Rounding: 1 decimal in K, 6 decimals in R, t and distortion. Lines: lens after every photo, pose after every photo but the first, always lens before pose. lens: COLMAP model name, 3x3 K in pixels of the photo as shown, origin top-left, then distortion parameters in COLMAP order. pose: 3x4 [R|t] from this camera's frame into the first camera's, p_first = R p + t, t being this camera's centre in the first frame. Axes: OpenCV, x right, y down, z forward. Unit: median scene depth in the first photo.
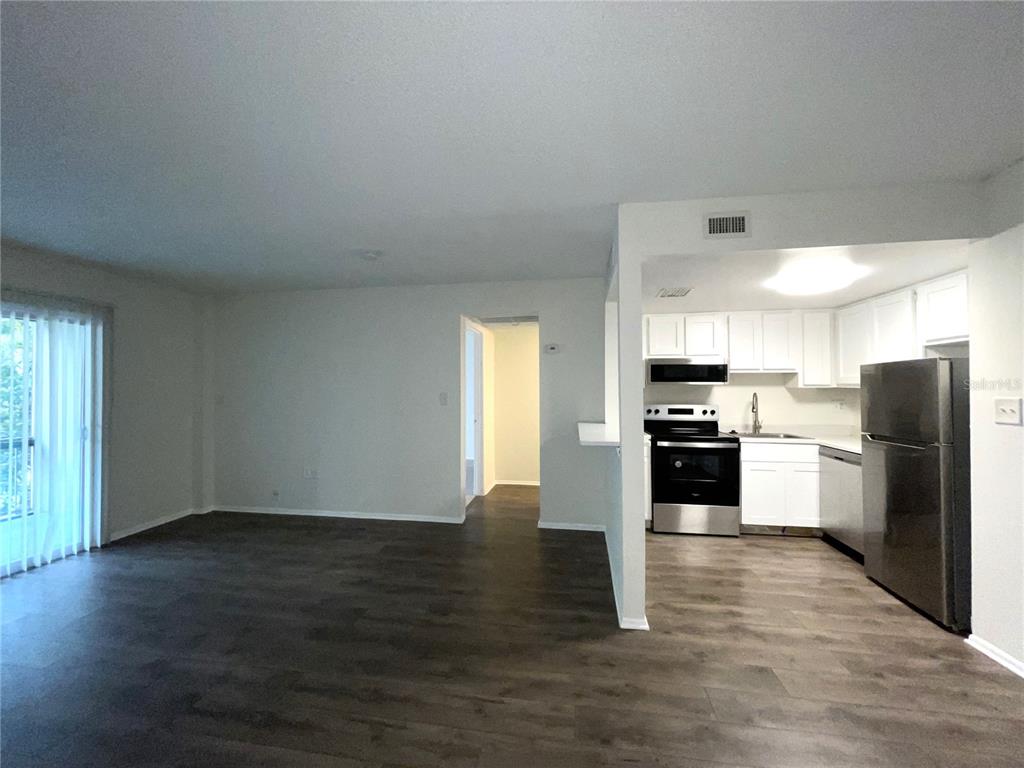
lens RADIAL K [[417.9, 0, 512.7], [0, 417.9, 382.9], [0, 0, 1]] dist [-0.004440, 0.002375]
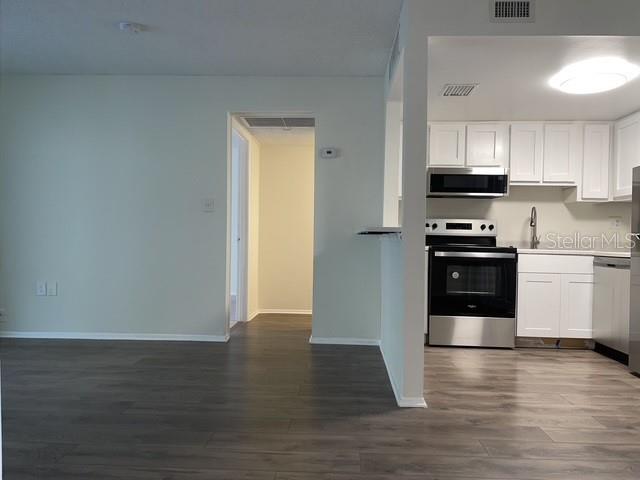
lens RADIAL K [[487.2, 0, 323.0], [0, 487.2, 249.3], [0, 0, 1]] dist [0.080989, -0.106194]
pose [[0.992937, 0.015896, 0.117569, -0.047660], [-0.019453, 0.999385, 0.029163, 0.115606], [-0.117033, -0.031245, 0.992636, -0.099927]]
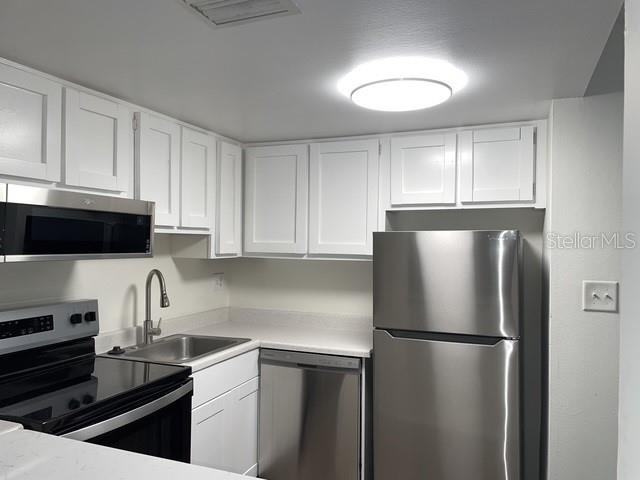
lens RADIAL K [[487.2, 0, 322.1], [0, 487.2, 240.8], [0, 0, 1]] dist [0.080989, -0.106194]
pose [[0.217825, 0.004179, 0.975979, 0.011289], [-0.023047, 0.999734, 0.000863, -0.022628], [-0.975716, -0.022682, 0.217863, 0.771329]]
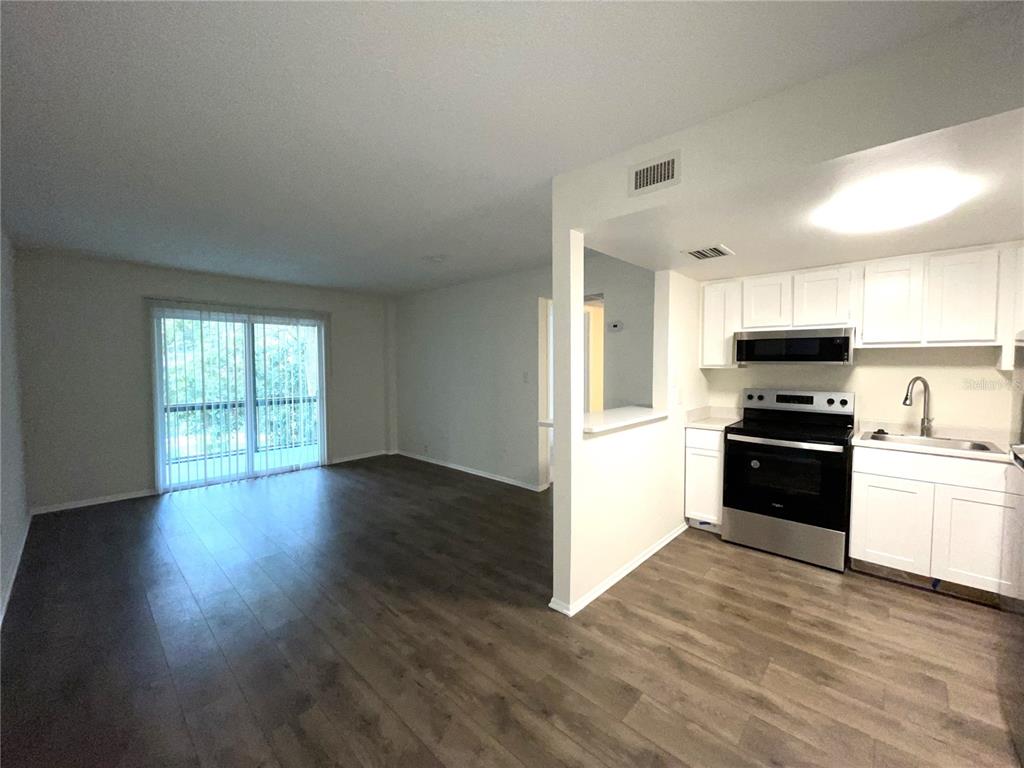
lens RADIAL K [[417.9, 0, 509.7], [0, 417.9, 381.9], [0, 0, 1]] dist [-0.004440, 0.002375]
pose [[0.826549, 0.025107, -0.562304, 0.490334], [0.004969, 0.998640, 0.051894, -0.007398], [0.562842, -0.045687, 0.825301, 0.087526]]
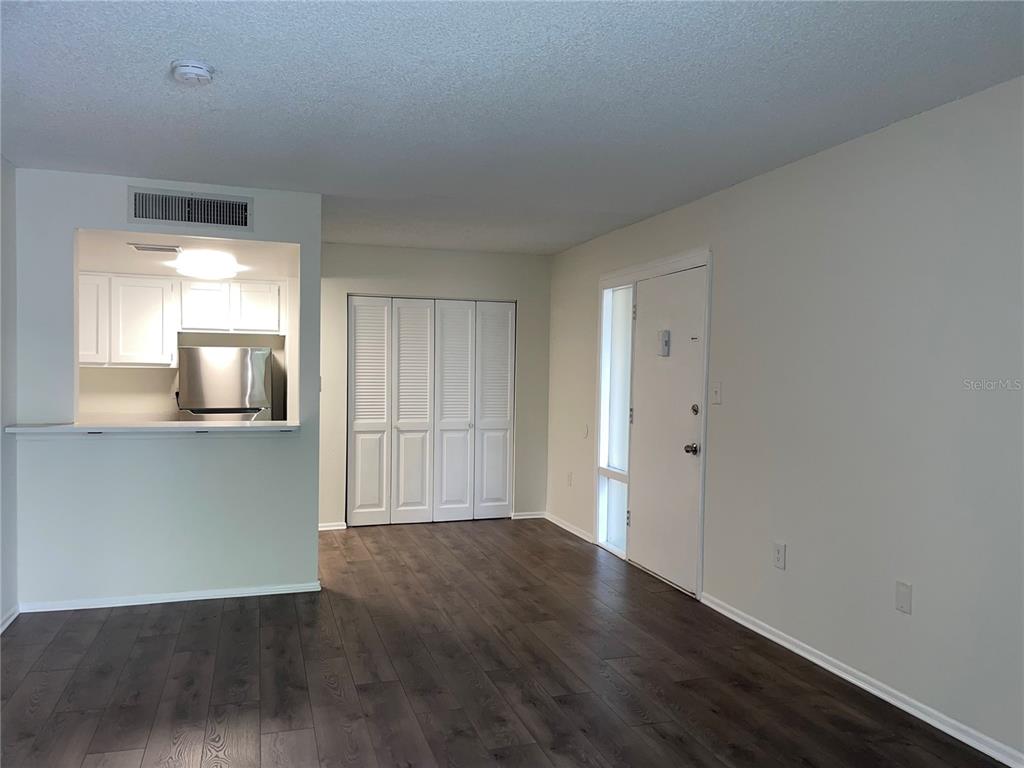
lens RADIAL K [[779.6, 0, 520.8], [0, 779.6, 389.5], [0, 0, 1]] dist [0.080989, -0.106194]
pose [[-0.473087, -0.026393, 0.880620, -1.190201], [-0.025772, 0.999538, 0.016112, 0.010193], [-0.880639, -0.015073, -0.473549, 1.012781]]
